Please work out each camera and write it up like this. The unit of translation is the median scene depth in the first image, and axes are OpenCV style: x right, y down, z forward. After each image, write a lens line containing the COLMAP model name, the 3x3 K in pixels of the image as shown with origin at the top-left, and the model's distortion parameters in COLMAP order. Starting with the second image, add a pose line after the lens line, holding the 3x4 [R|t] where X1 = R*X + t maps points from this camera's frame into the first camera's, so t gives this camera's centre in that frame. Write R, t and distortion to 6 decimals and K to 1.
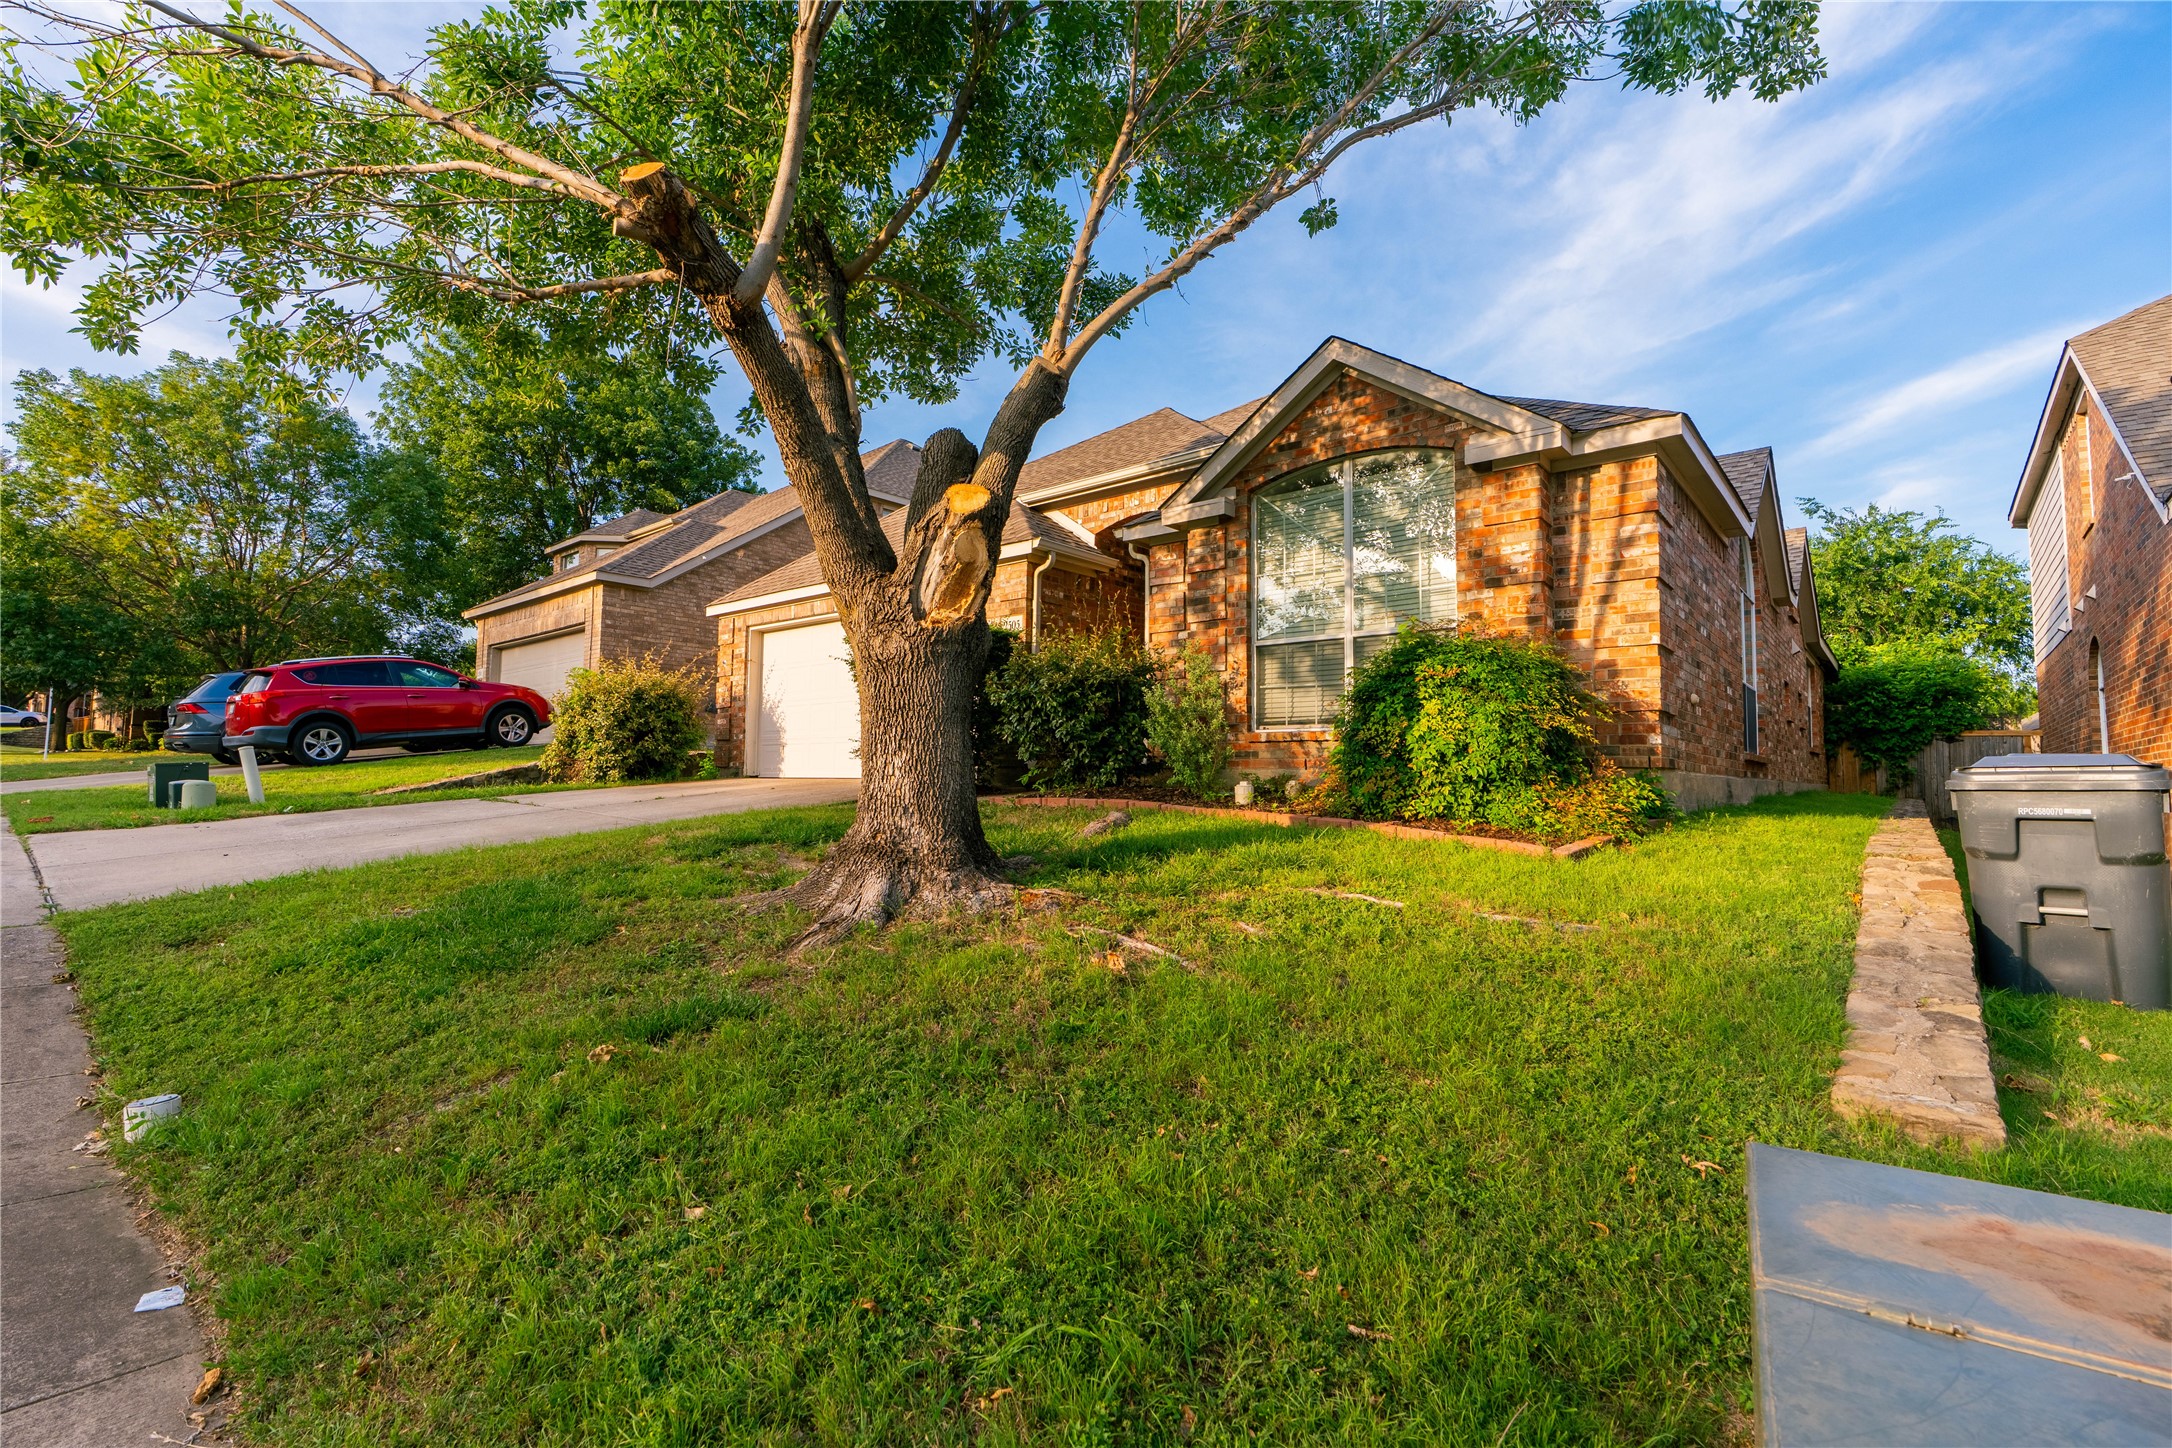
lens RADIAL K [[994.4, 0, 1084.1], [0, 994.4, 681.8], [0, 0, 1]] dist [-0.002387, 0.000223]
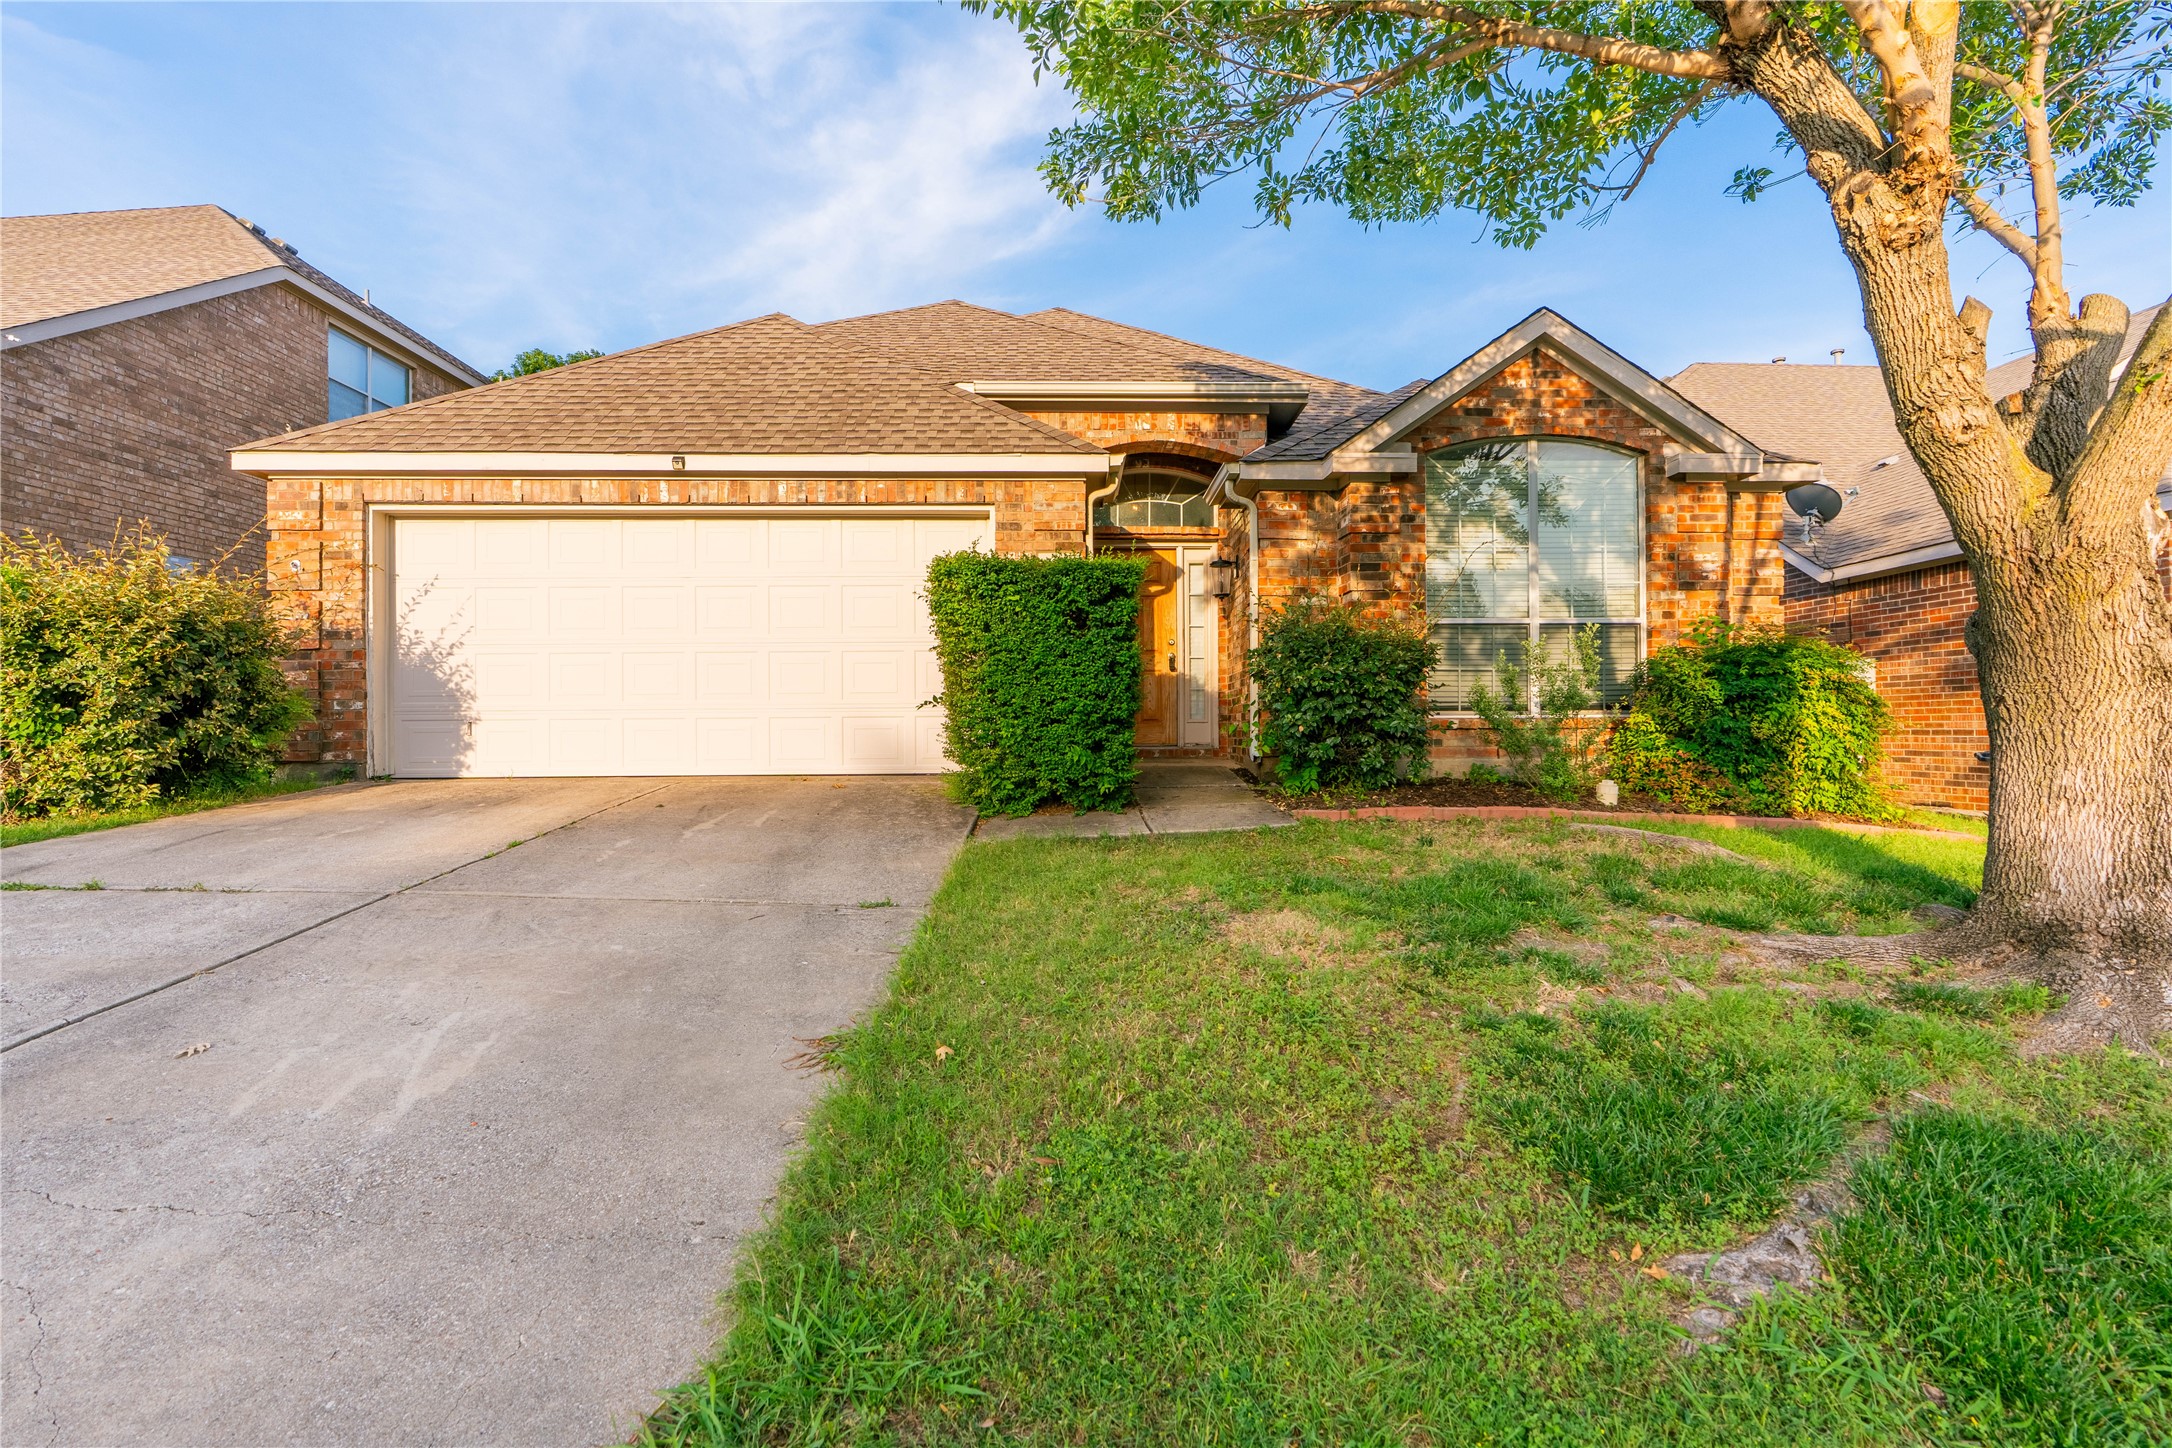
lens RADIAL K [[973.3, 0, 1094.3], [0, 973.3, 715.8], [0, 0, 1]] dist [-0.011099, 0.005859]
pose [[0.733765, -0.009514, 0.679337, -0.655161], [-0.054035, 0.995917, 0.072312, 0.000675], [-0.677251, -0.089768, 0.730255, 0.535761]]
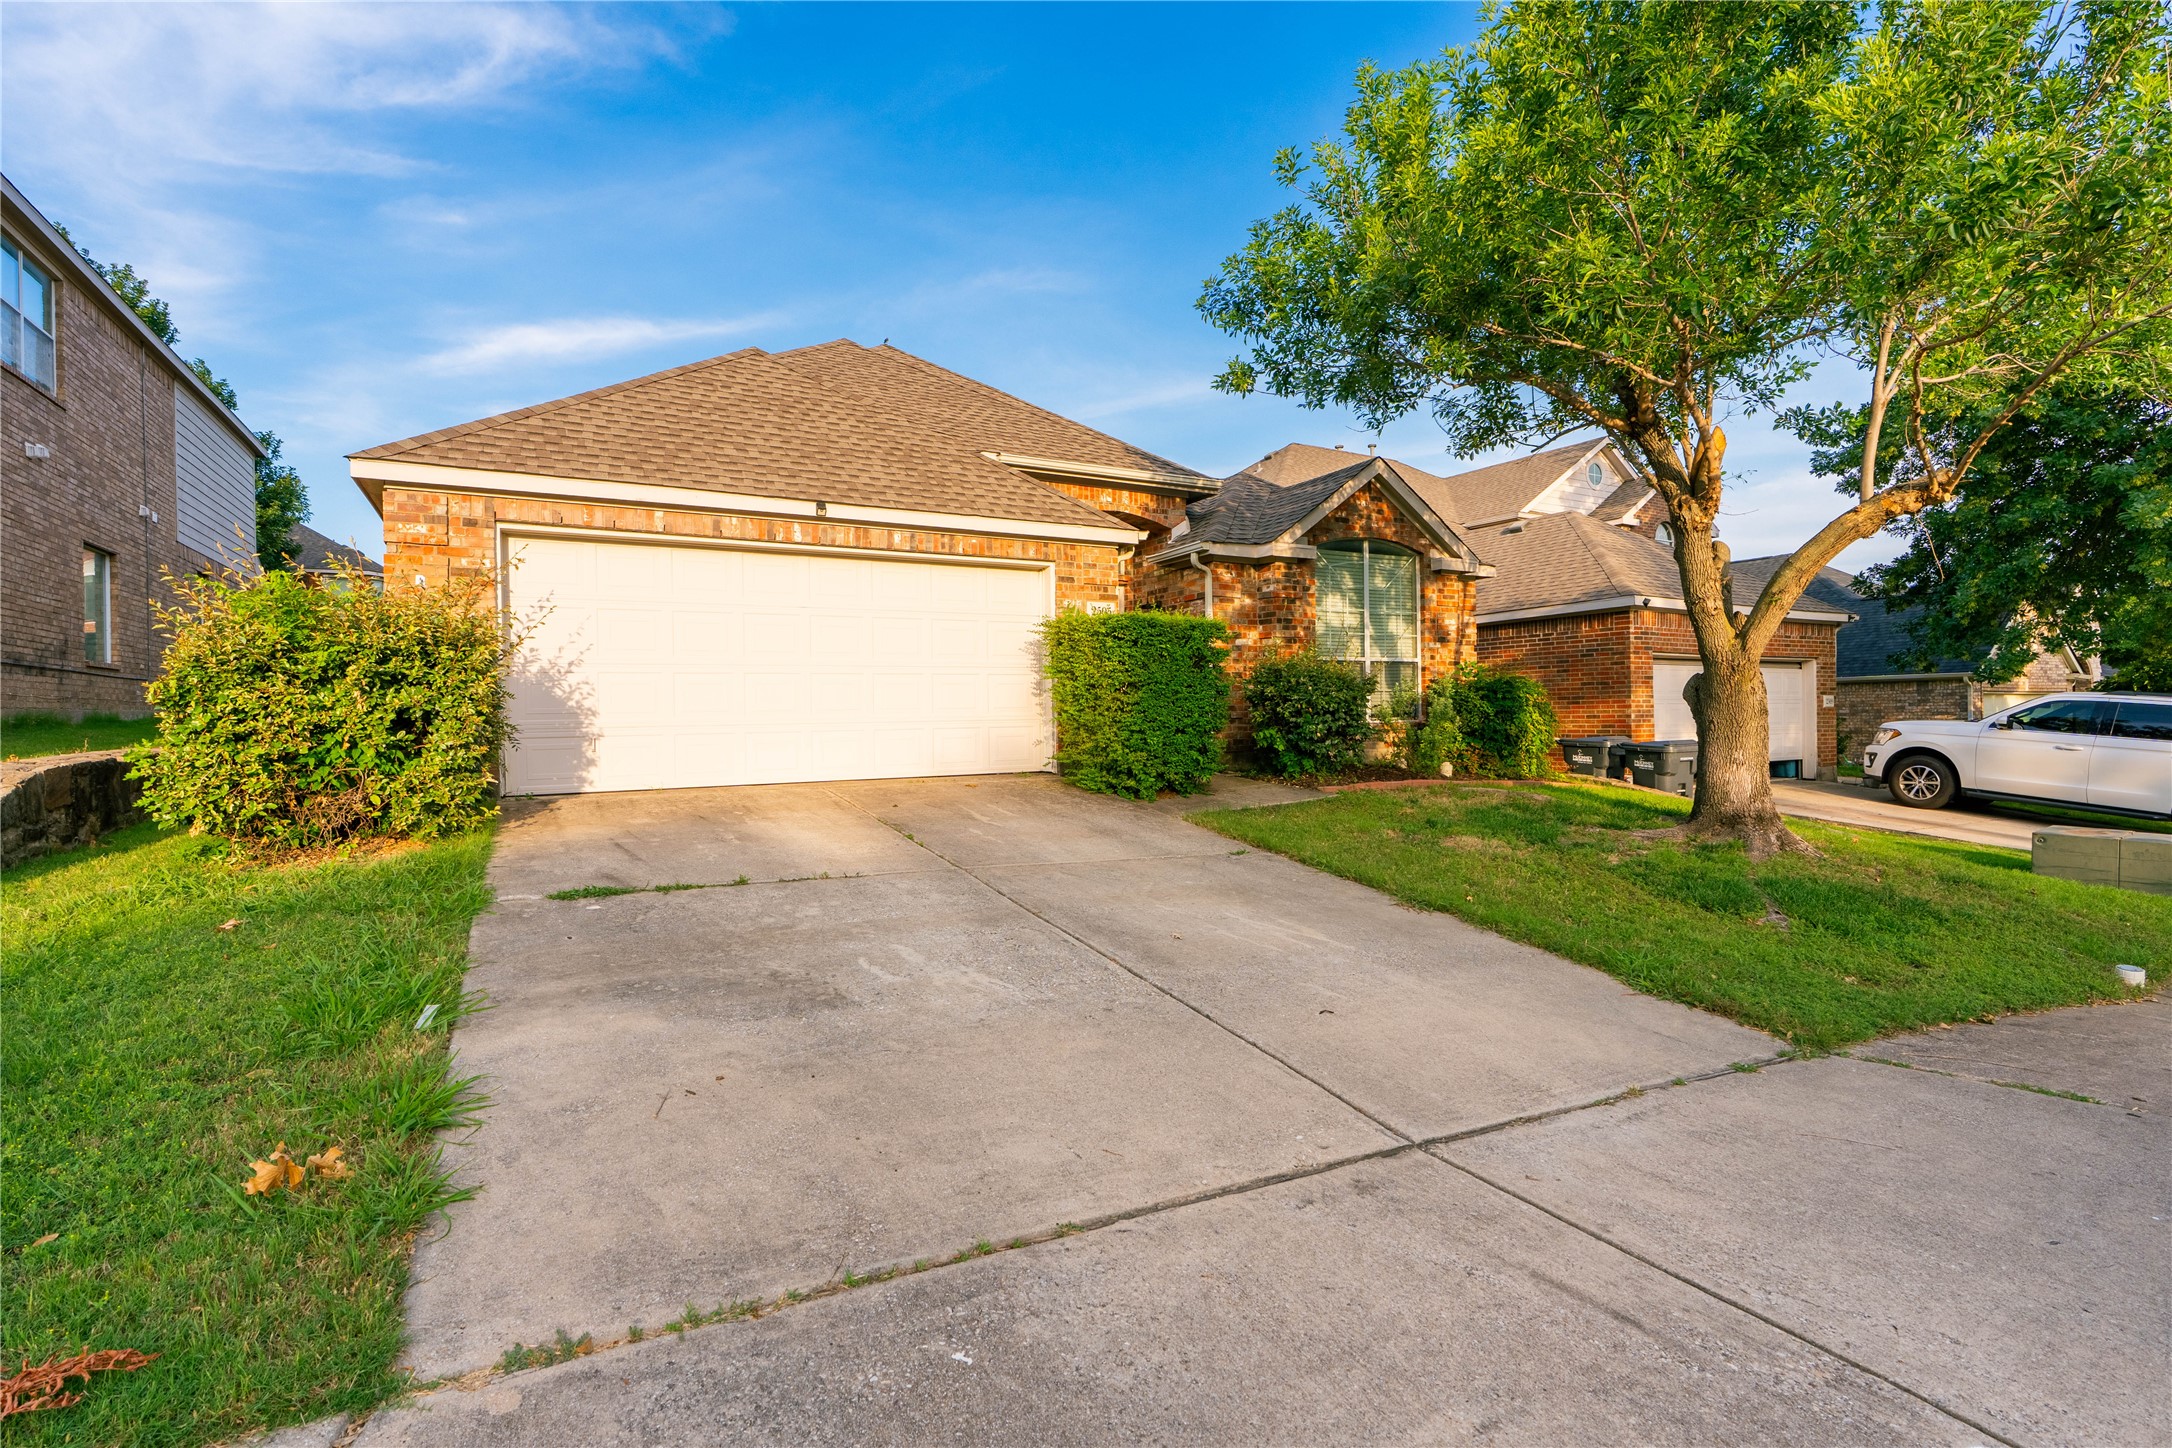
lens RADIAL K [[997.9, 0, 1090.9], [0, 997.9, 716.1], [0, 0, 1]] dist [-0.009283, 0.000086]
pose [[0.329911, -0.020547, 0.943788, -1.199947], [-0.078273, 0.995725, 0.049039, -0.002765], [-0.940761, -0.090051, 0.326893, 0.819507]]
